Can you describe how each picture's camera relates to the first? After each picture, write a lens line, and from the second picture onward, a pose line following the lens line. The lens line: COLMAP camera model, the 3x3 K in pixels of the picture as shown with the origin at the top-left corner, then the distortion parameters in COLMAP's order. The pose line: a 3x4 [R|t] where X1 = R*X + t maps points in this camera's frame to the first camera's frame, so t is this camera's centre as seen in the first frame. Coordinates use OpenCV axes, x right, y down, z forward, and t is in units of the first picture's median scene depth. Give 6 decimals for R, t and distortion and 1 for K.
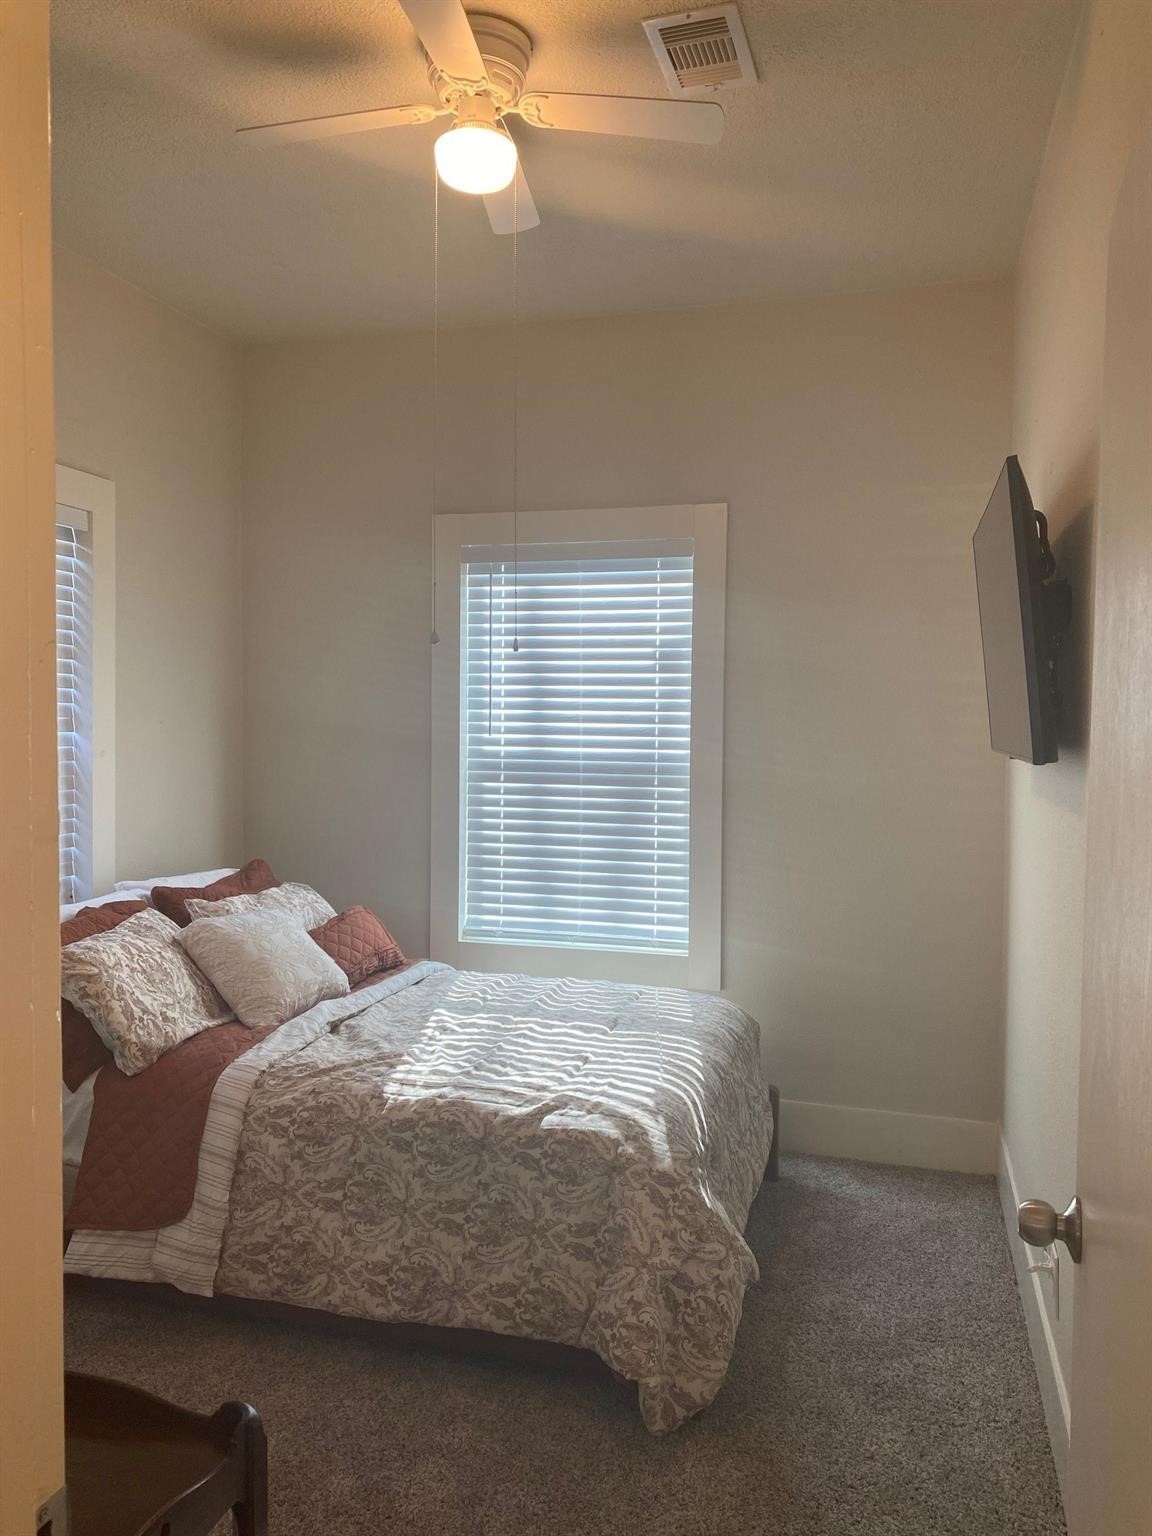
lens RADIAL K [[1184.4, 0, 576.0], [0, 1184.4, 768.0], [0, 0, 1]] dist [0.071853, -0.129001]
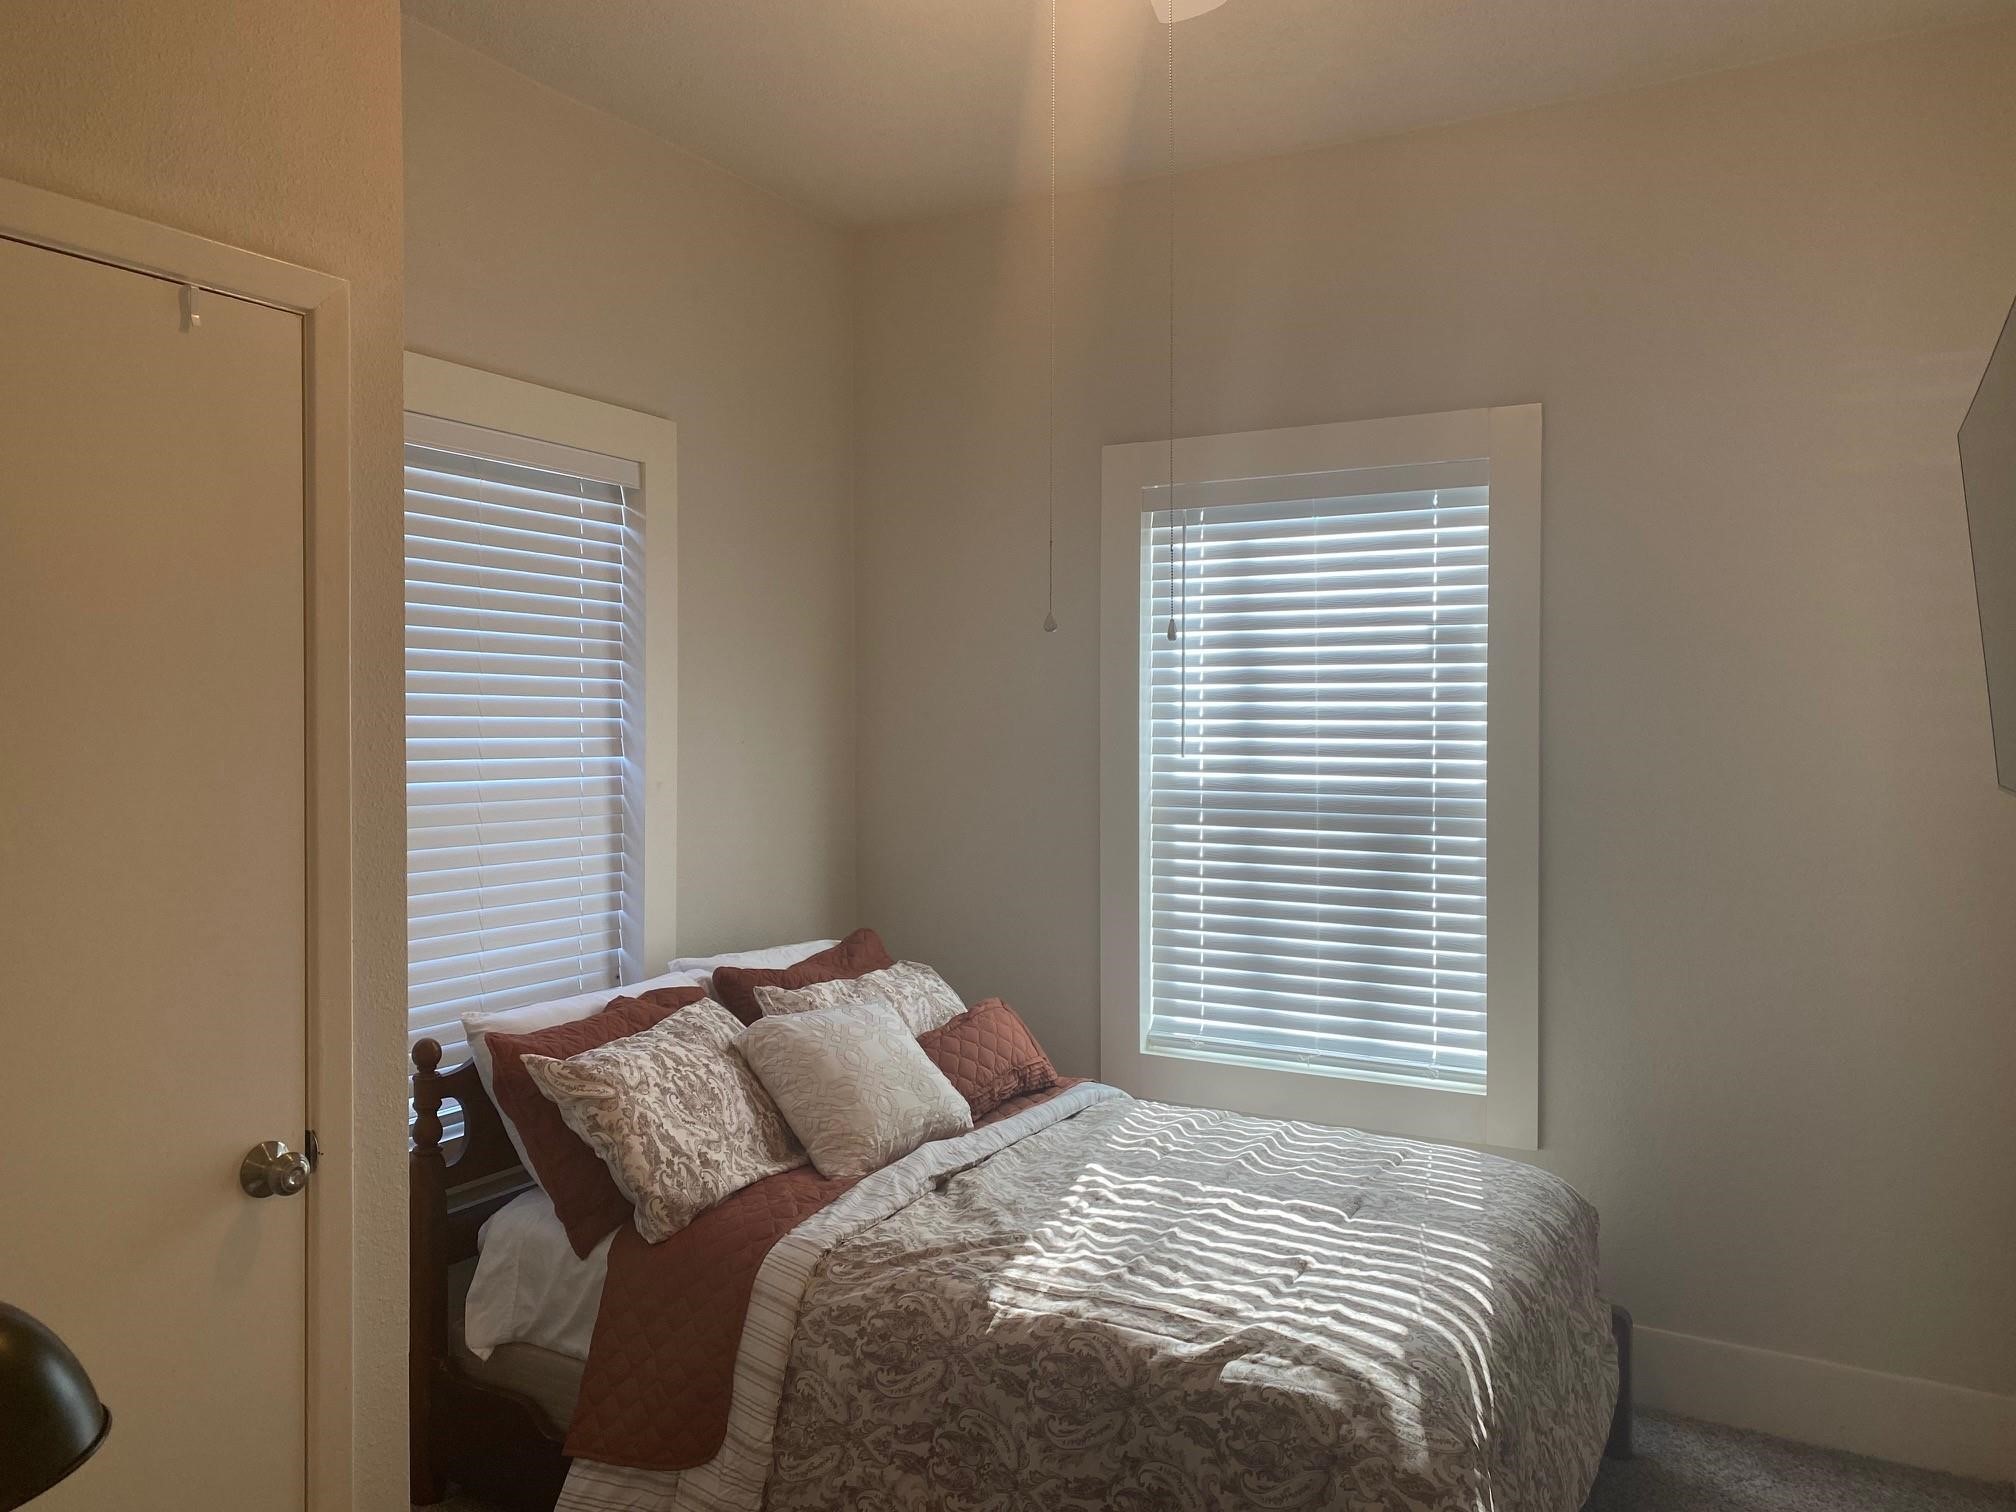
lens RADIAL K [[1554.5, 0, 1002.8], [0, 1554.5, 735.6], [0, 0, 1]] dist [0.071853, -0.129001]
pose [[0.972207, -0.005000, -0.234070, 0.050161], [-0.000958, 0.999679, -0.025333, -0.022032], [0.234122, 0.024853, 0.971890, 0.123351]]
